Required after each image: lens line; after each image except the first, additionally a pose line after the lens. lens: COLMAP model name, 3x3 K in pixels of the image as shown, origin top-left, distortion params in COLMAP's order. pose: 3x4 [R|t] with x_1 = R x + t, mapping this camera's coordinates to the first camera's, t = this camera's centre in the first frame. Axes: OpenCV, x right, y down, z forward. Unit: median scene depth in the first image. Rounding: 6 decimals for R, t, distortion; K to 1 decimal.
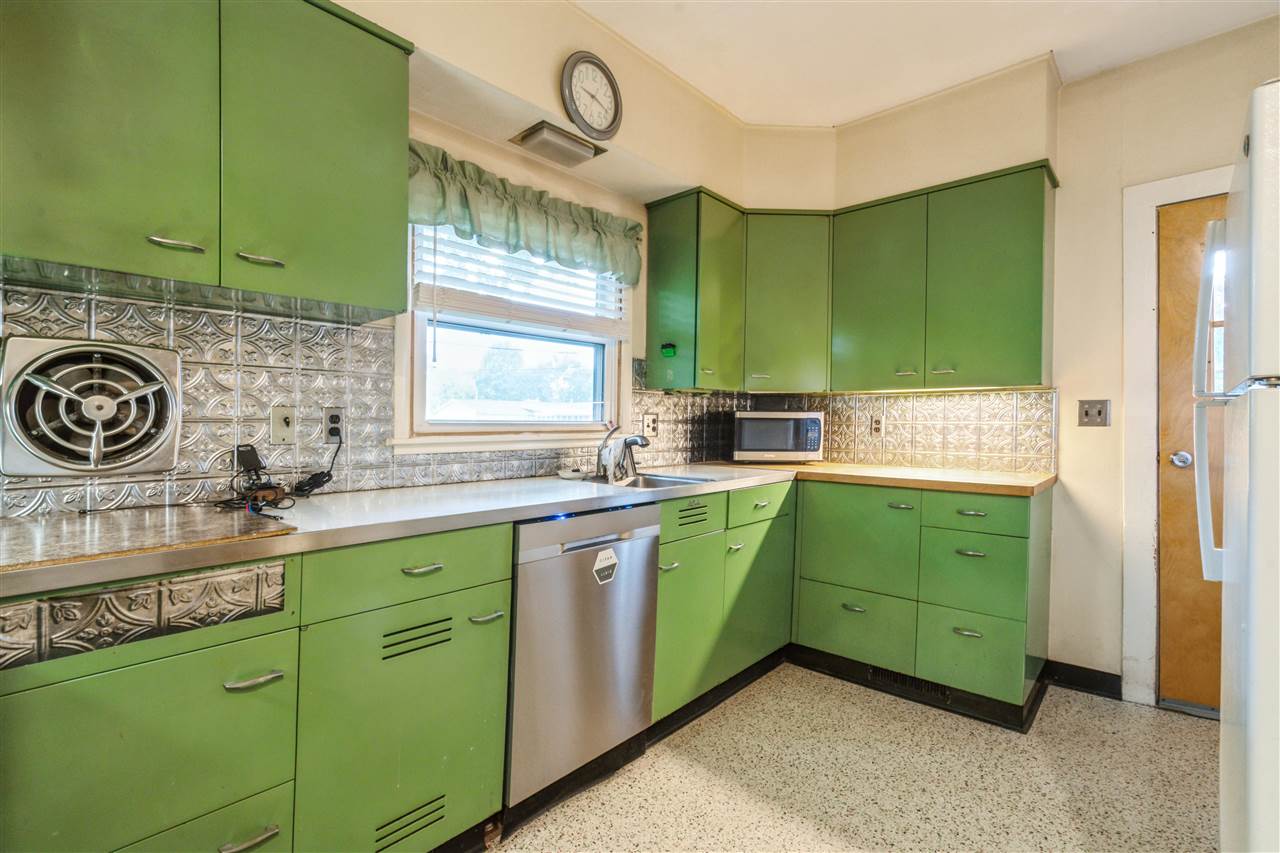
lens RADIAL K [[580.4, 0, 648.4], [0, 580.4, 427.8], [0, 0, 1]] dist [0.000675, -0.000164]
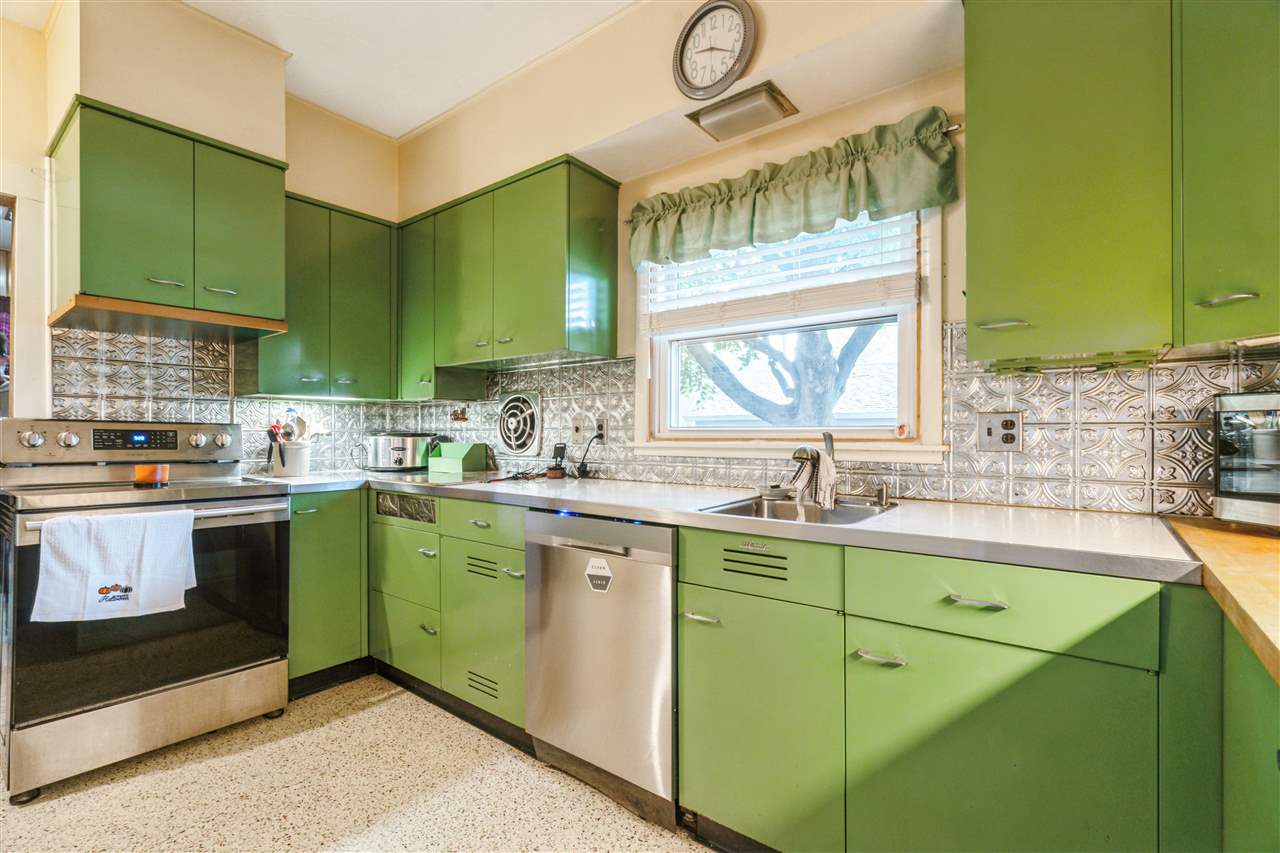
lens RADIAL K [[580.4, 0, 645.8], [0, 580.4, 430.2], [0, 0, 1]] dist [0.000675, -0.000164]
pose [[0.068570, -0.003332, -0.997641, 0.807481], [-0.004160, 0.999985, -0.003626, -0.002097], [0.997638, 0.004399, 0.068555, 0.902484]]
